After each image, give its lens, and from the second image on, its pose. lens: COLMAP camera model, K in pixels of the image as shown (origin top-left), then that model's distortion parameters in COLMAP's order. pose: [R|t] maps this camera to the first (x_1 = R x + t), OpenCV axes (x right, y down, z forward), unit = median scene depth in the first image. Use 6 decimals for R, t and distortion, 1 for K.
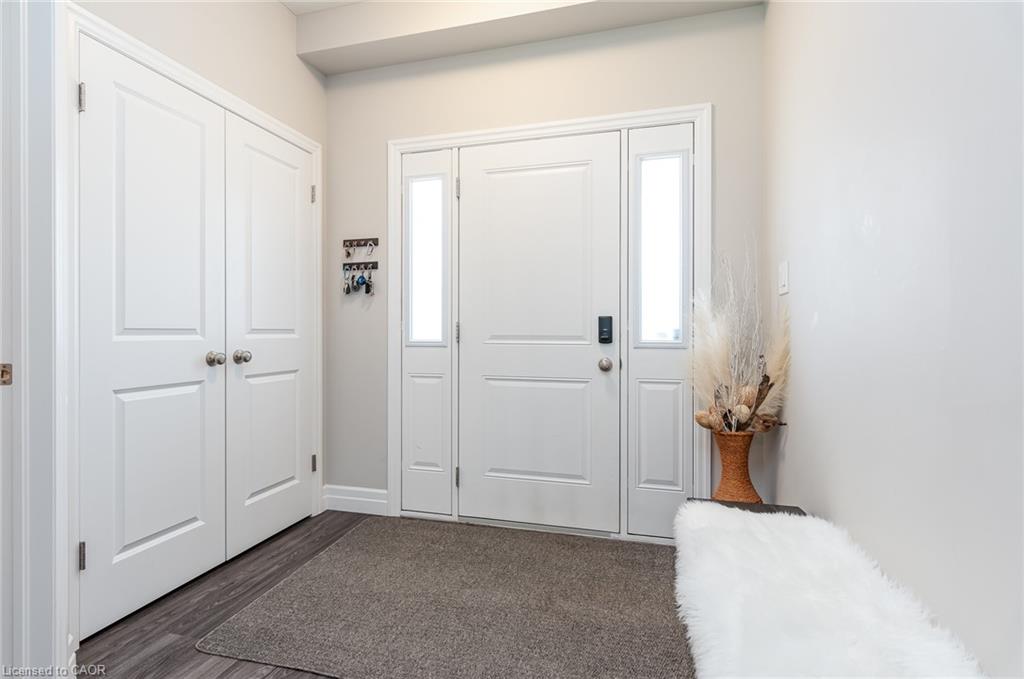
lens RADIAL K [[494.9, 0, 510.1], [0, 494.9, 332.8], [0, 0, 1]] dist [0.003375, -0.000293]
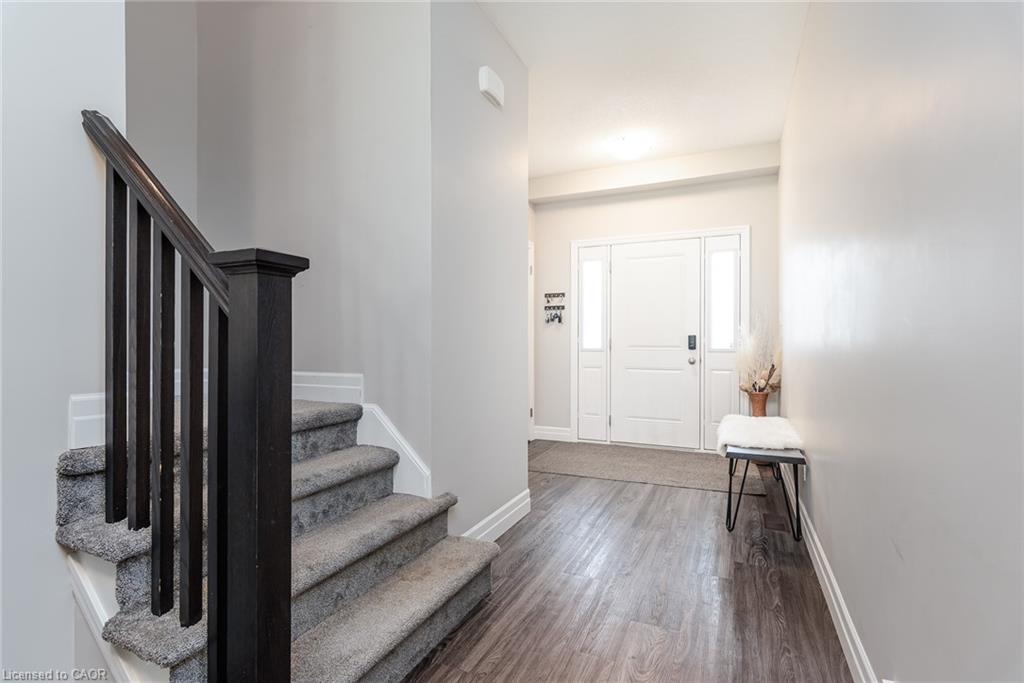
lens RADIAL K [[494.9, 0, 518.5], [0, 494.9, 342.2], [0, 0, 1]] dist [0.003375, -0.000293]
pose [[0.990883, 0.001838, -0.134716, -0.201115], [-0.002208, 0.999994, -0.002592, -0.000792], [0.134711, 0.002866, 0.990881, -0.921993]]
